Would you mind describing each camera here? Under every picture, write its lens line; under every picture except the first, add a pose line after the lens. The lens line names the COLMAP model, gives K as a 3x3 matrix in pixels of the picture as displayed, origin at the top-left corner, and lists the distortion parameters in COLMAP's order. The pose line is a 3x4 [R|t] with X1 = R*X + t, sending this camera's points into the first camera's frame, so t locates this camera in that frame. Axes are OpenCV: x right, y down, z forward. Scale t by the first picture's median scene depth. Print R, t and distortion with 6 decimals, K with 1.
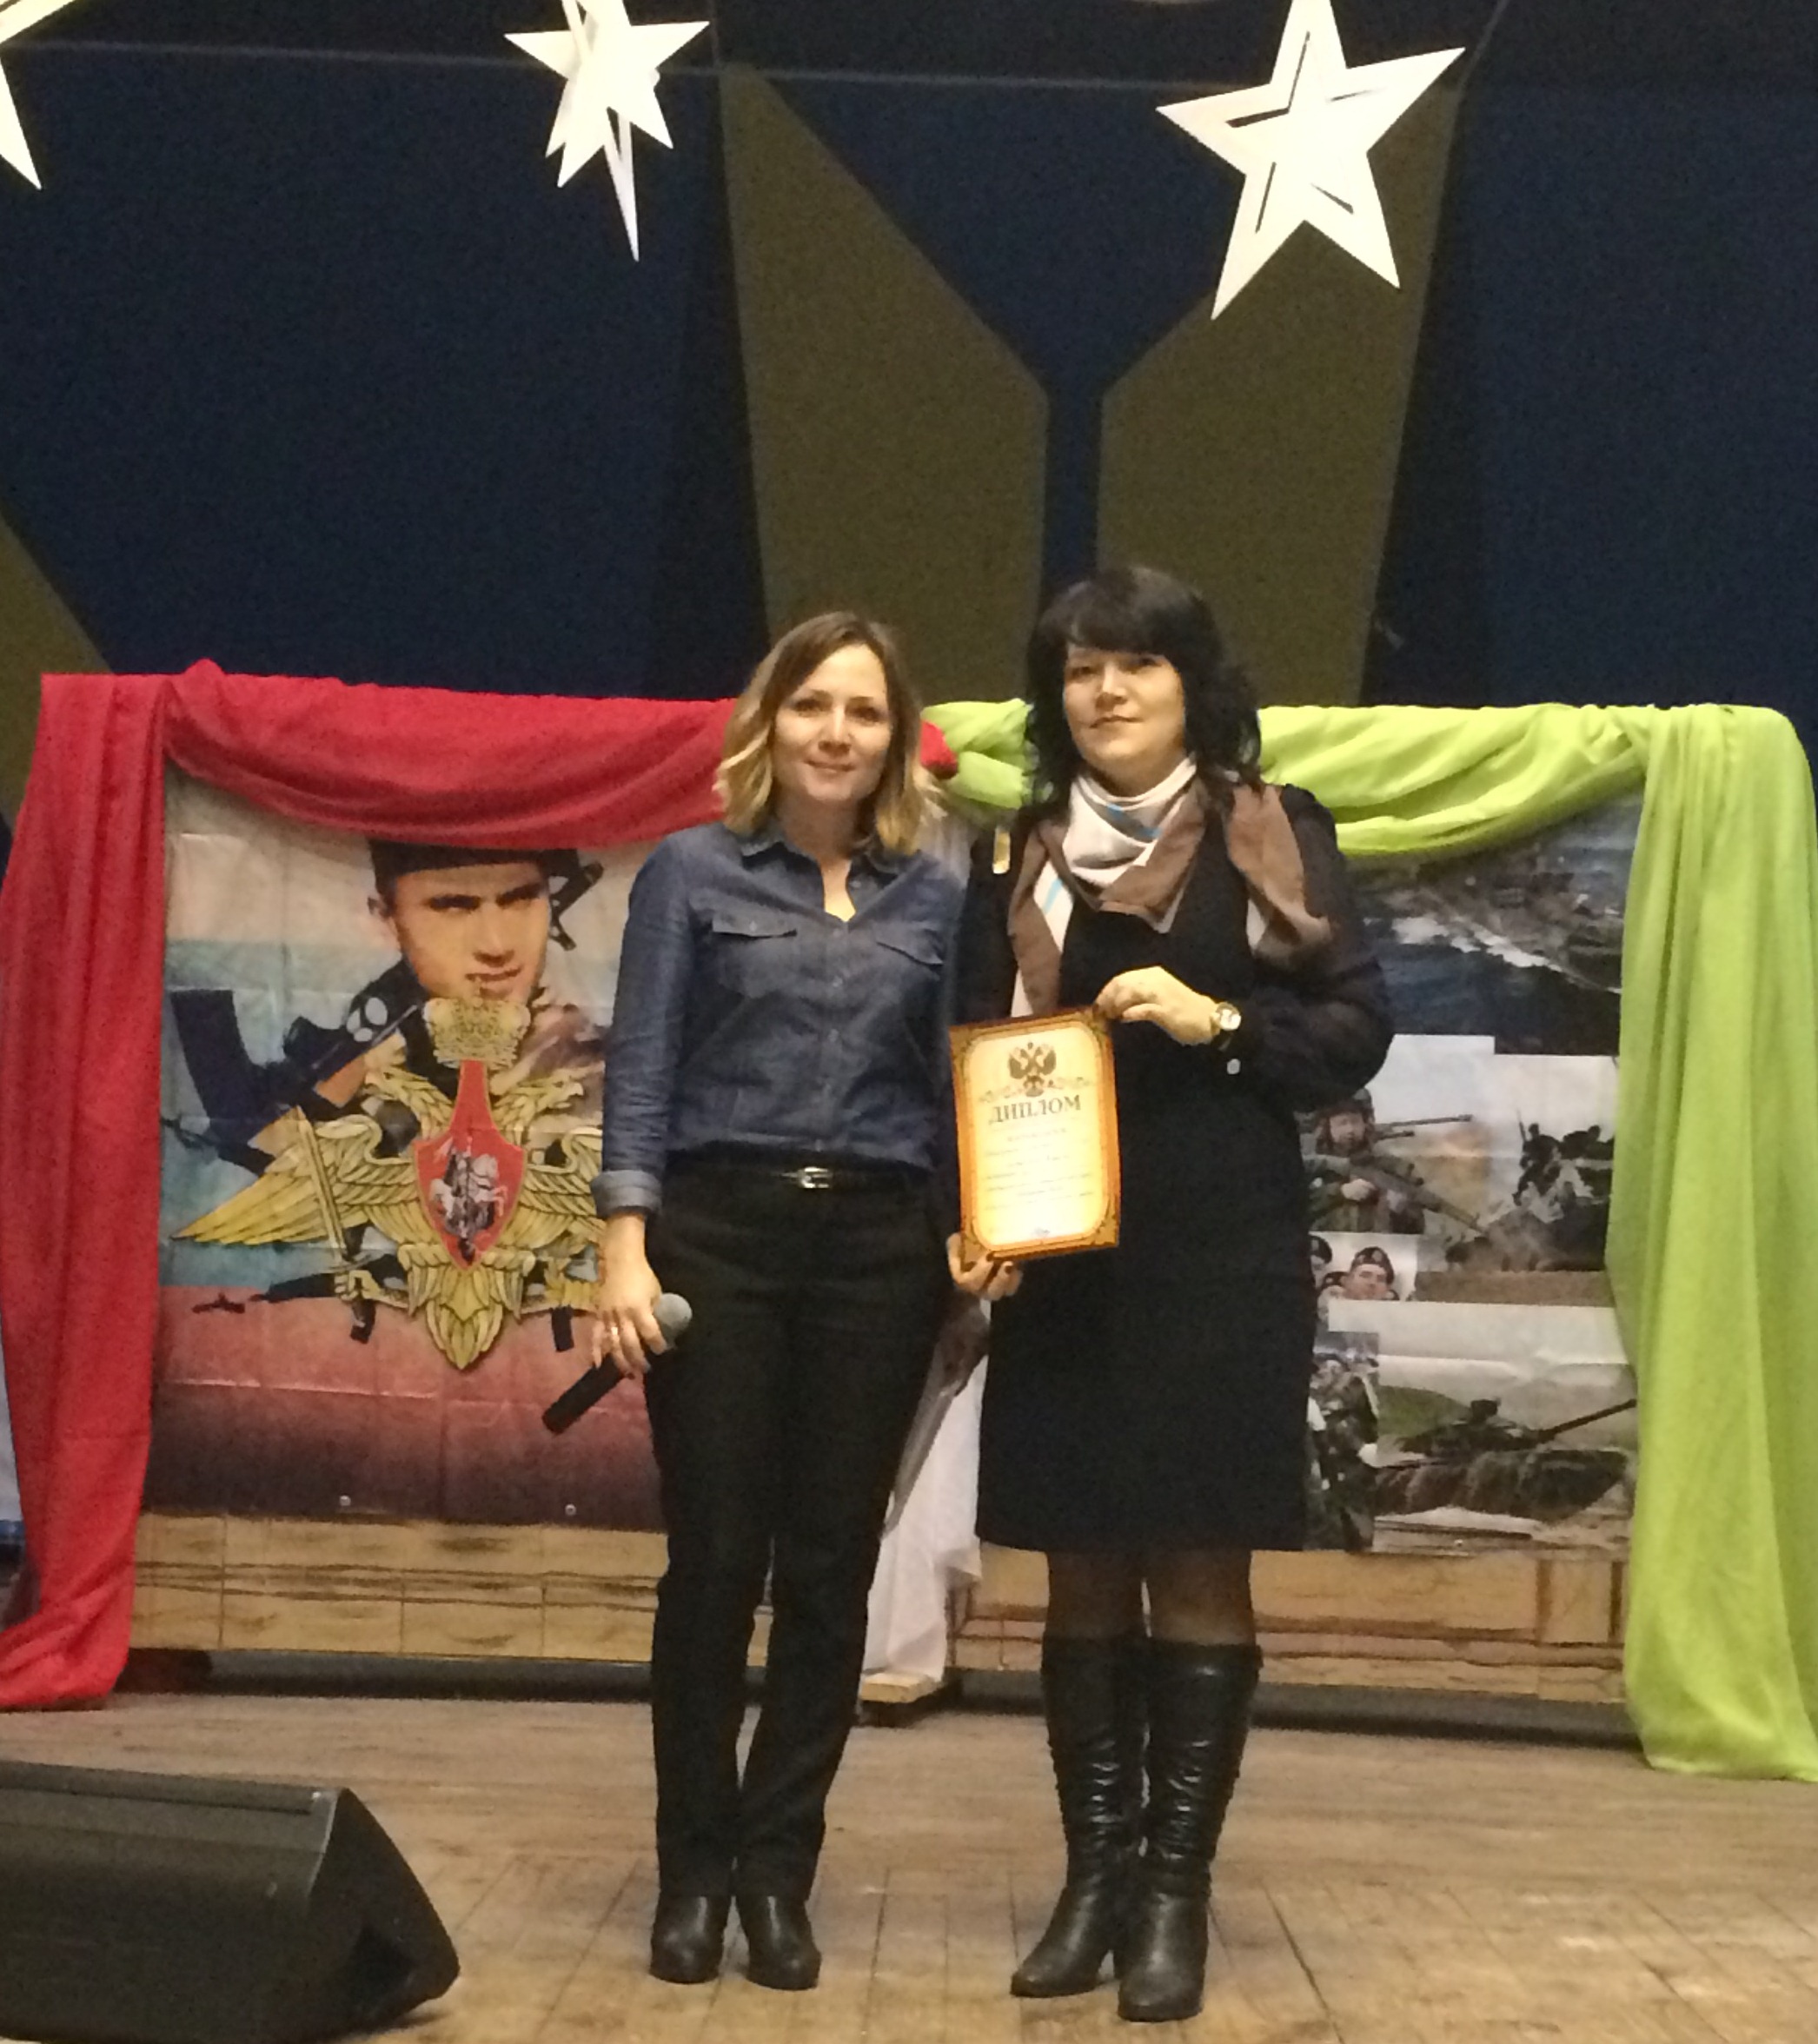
lens RADIAL K [[4056.3, 0, 885.2], [0, 4056.3, 1384.2], [0, 0, 1]] dist [0.035345, 0.000000]
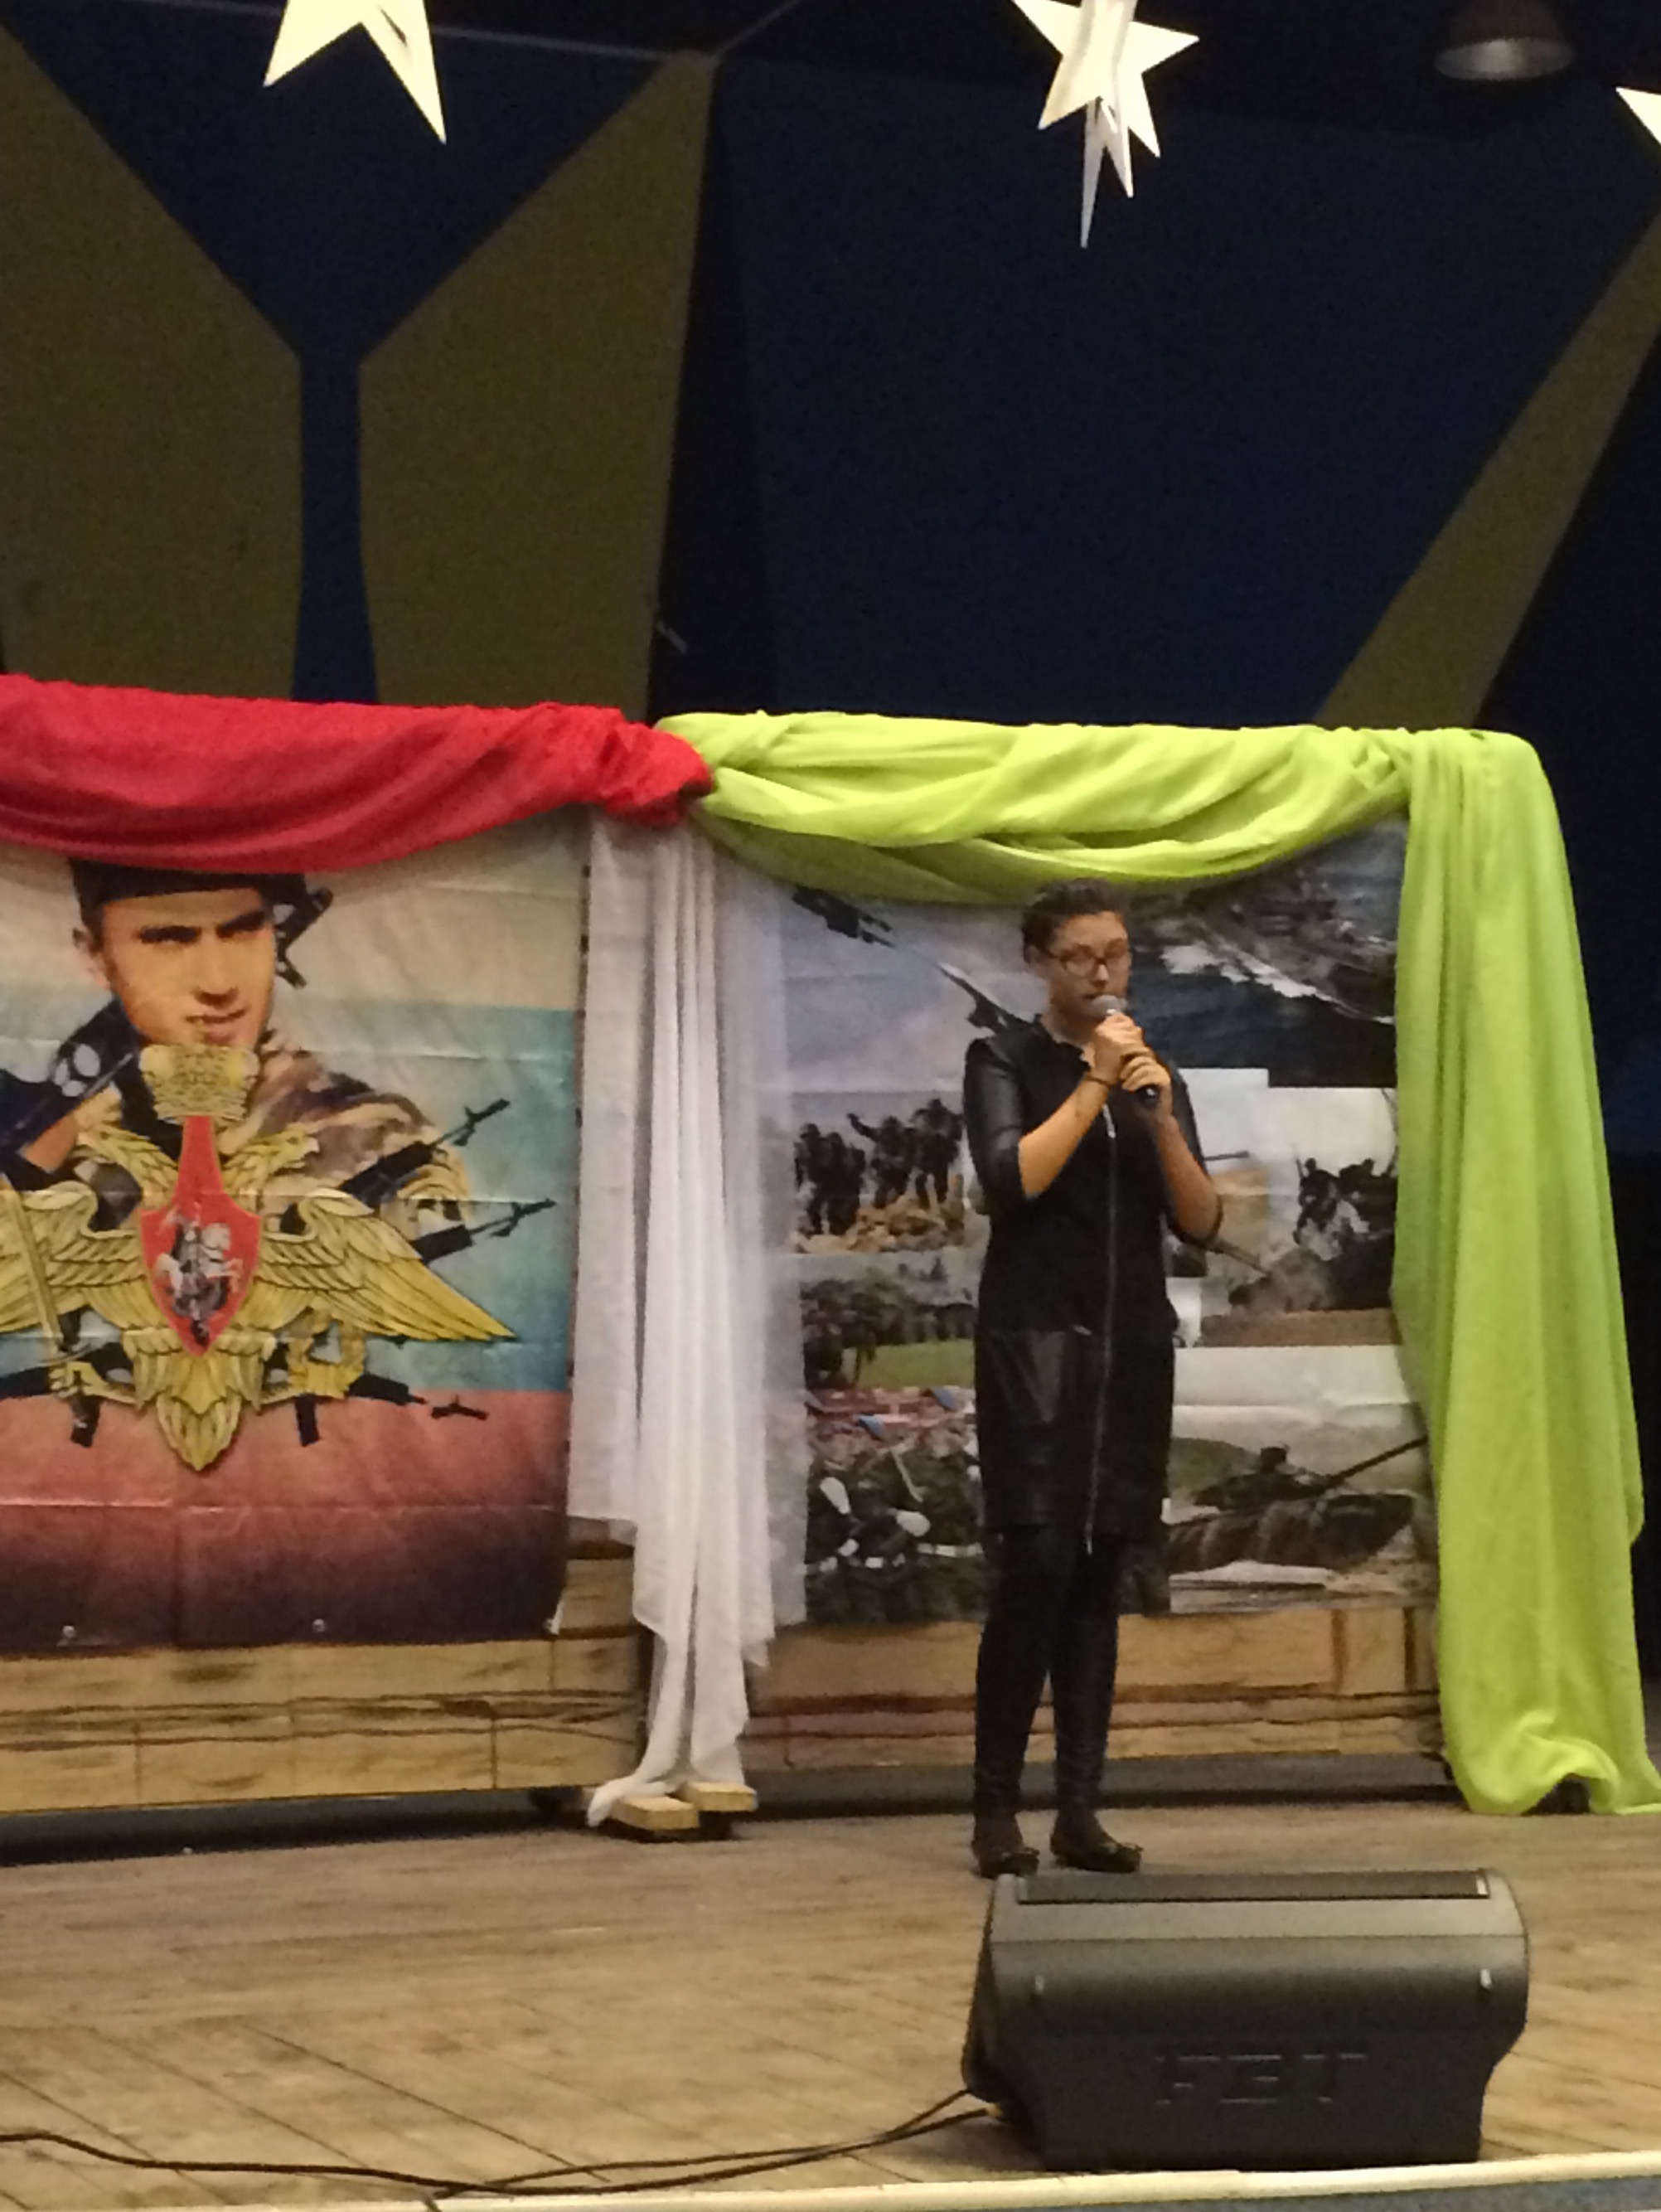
lens RADIAL K [[4651.7, 0, 911.1], [0, 4651.7, 1357.8], [0, 0, 1]] dist [0.071275, 0.000000]
pose [[0.914339, -0.041401, 0.402829, -0.366939], [0.051177, 0.998598, -0.013531, -0.006598], [-0.401704, 0.032987, 0.915175, 0.026103]]
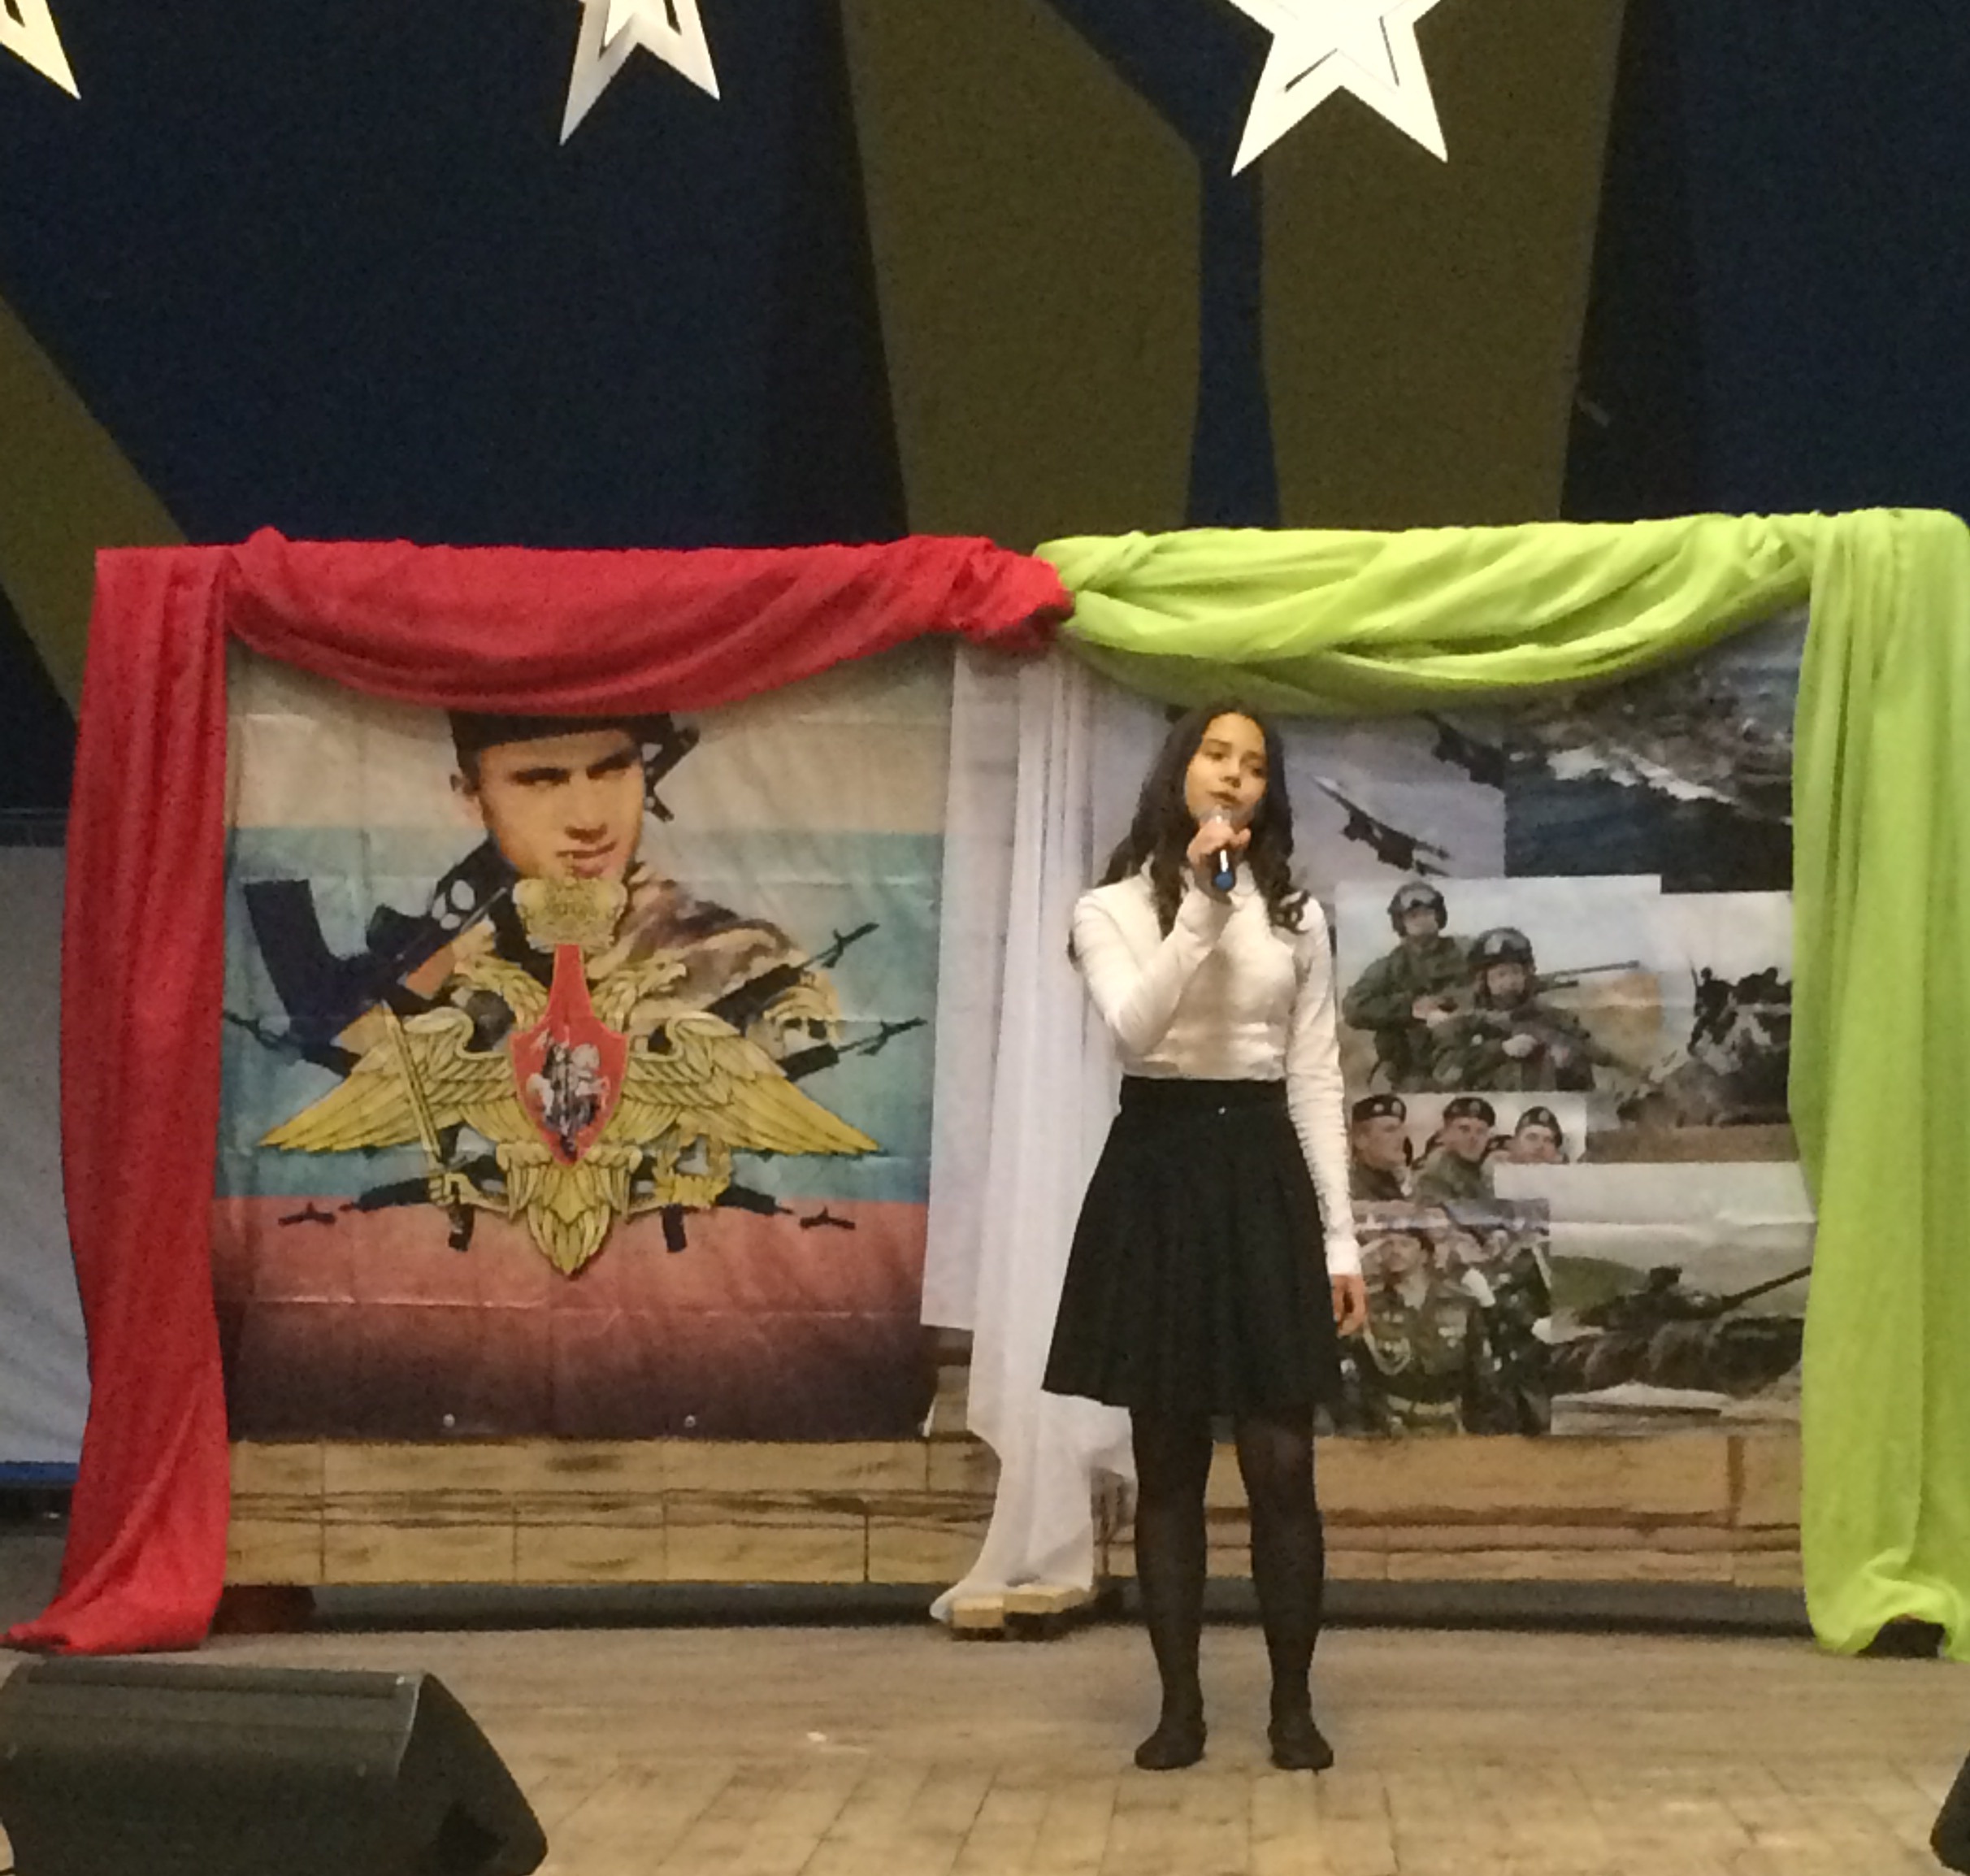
lens RADIAL K [[5027.5, 0, 969.1], [0, 5027.5, 1322.6], [0, 0, 1]] dist [0.054881, 0.000000]
pose [[0.998698, -0.036904, -0.035216, 0.028246], [0.037147, 0.999290, 0.006278, 0.003411], [0.034960, -0.007578, 0.999360, -0.154348]]
